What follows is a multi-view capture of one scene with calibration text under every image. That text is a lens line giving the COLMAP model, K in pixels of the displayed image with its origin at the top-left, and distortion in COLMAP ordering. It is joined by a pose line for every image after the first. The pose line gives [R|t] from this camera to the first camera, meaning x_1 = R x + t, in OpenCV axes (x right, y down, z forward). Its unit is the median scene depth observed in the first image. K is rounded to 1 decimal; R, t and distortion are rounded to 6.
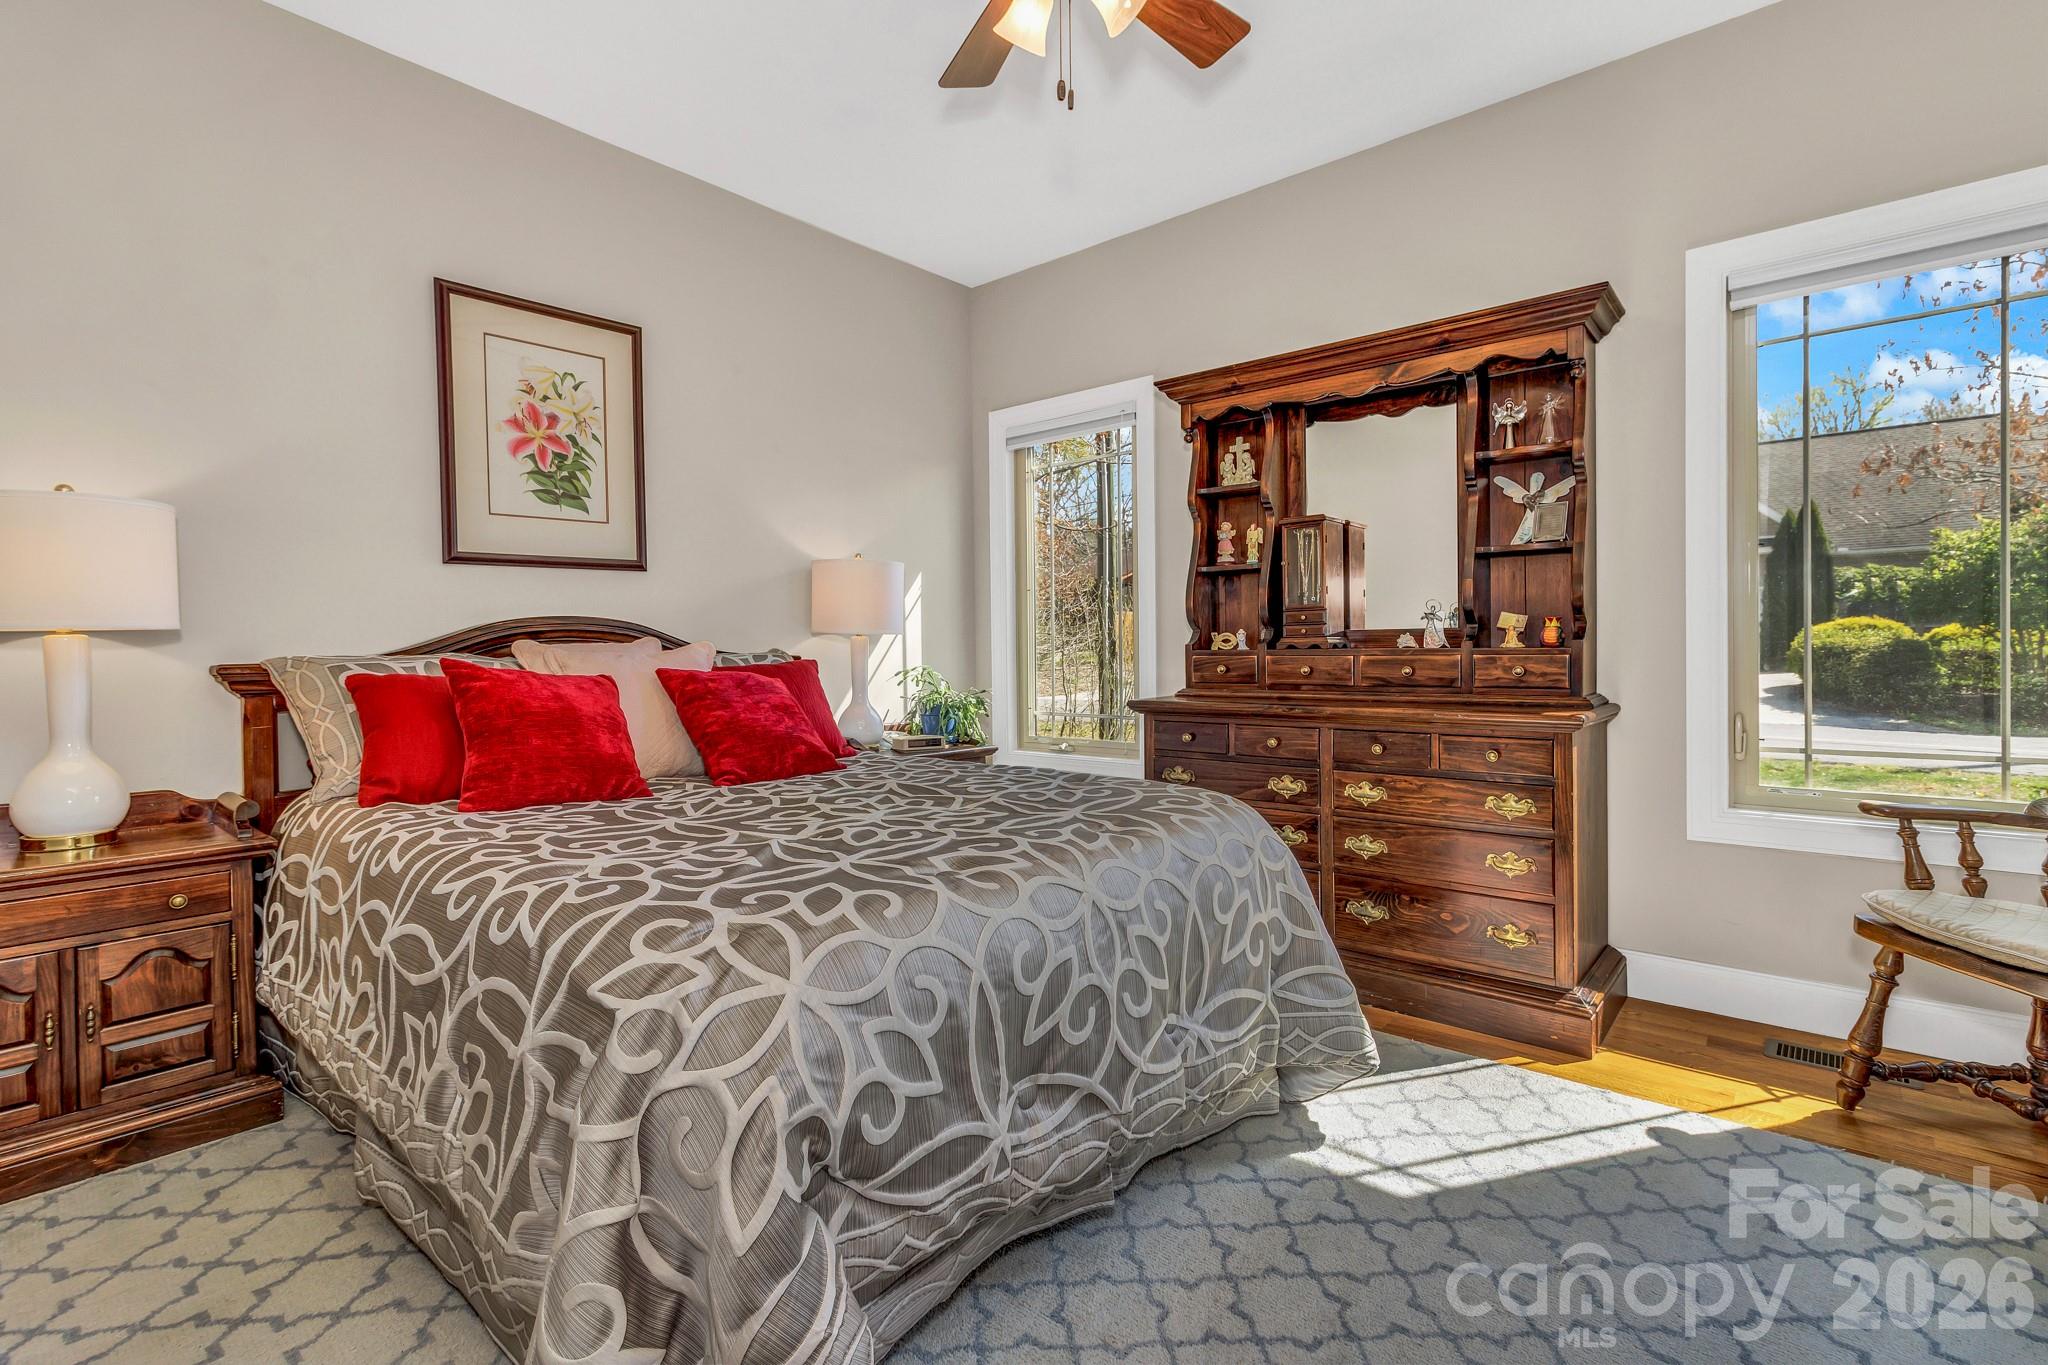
lens RADIAL K [[944.5, 0, 1031.0], [0, 944.5, 666.3], [0, 0, 1]] dist [-0.001318, 0.001388]
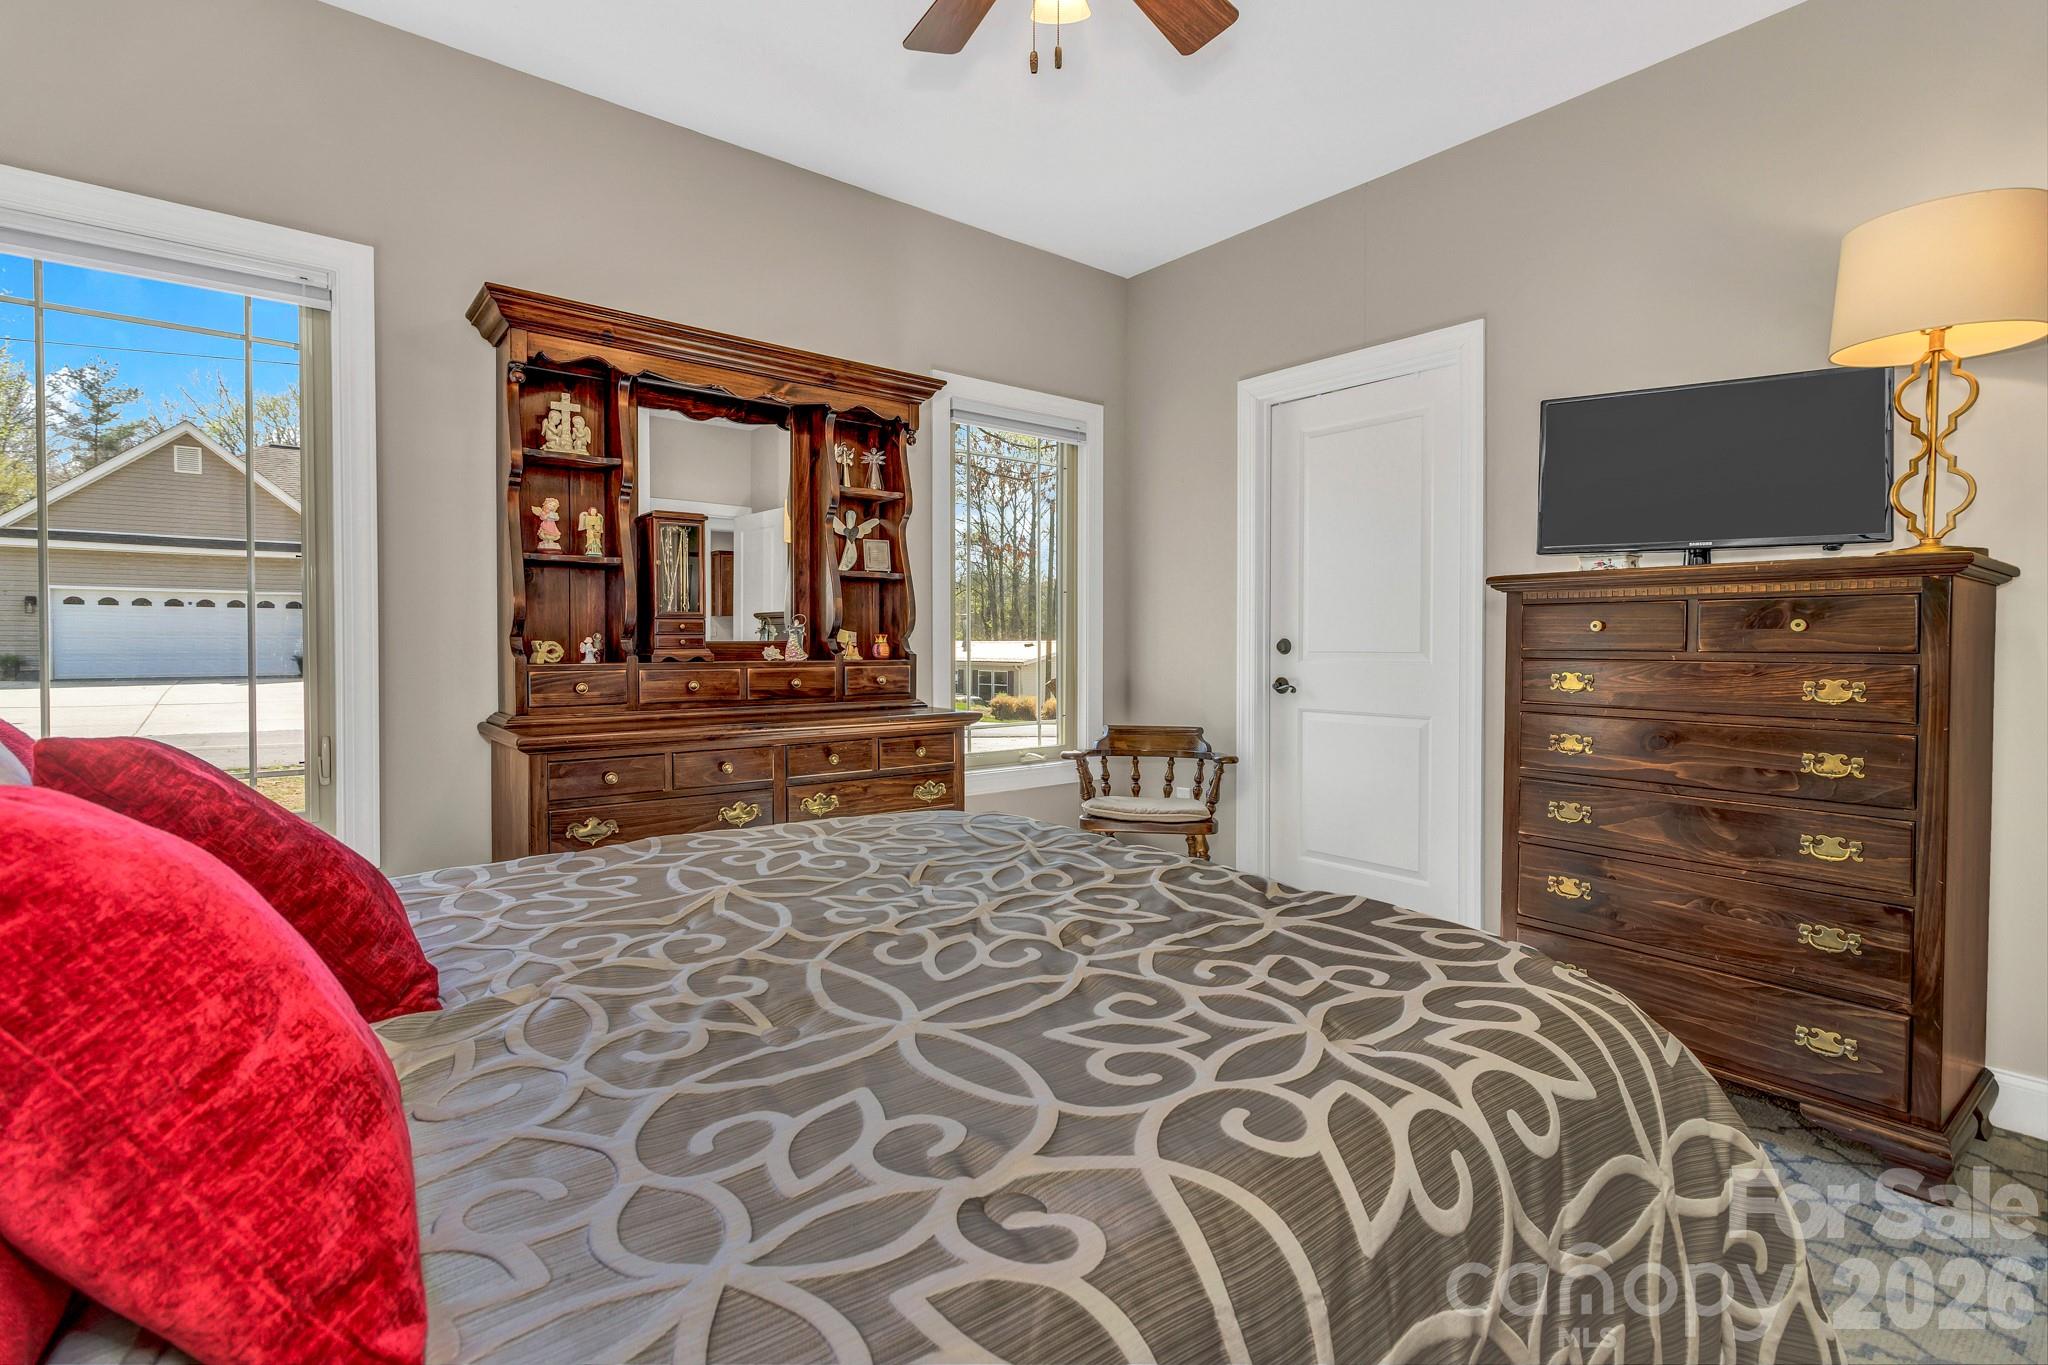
lens RADIAL K [[944.5, 0, 1026.7], [0, 944.5, 665.4], [0, 0, 1]] dist [-0.001318, 0.001388]
pose [[0.171033, -0.010066, 0.985214, -0.556925], [0.017540, 0.999820, 0.007171, -0.016551], [-0.985109, 0.016054, 0.171179, 0.556197]]
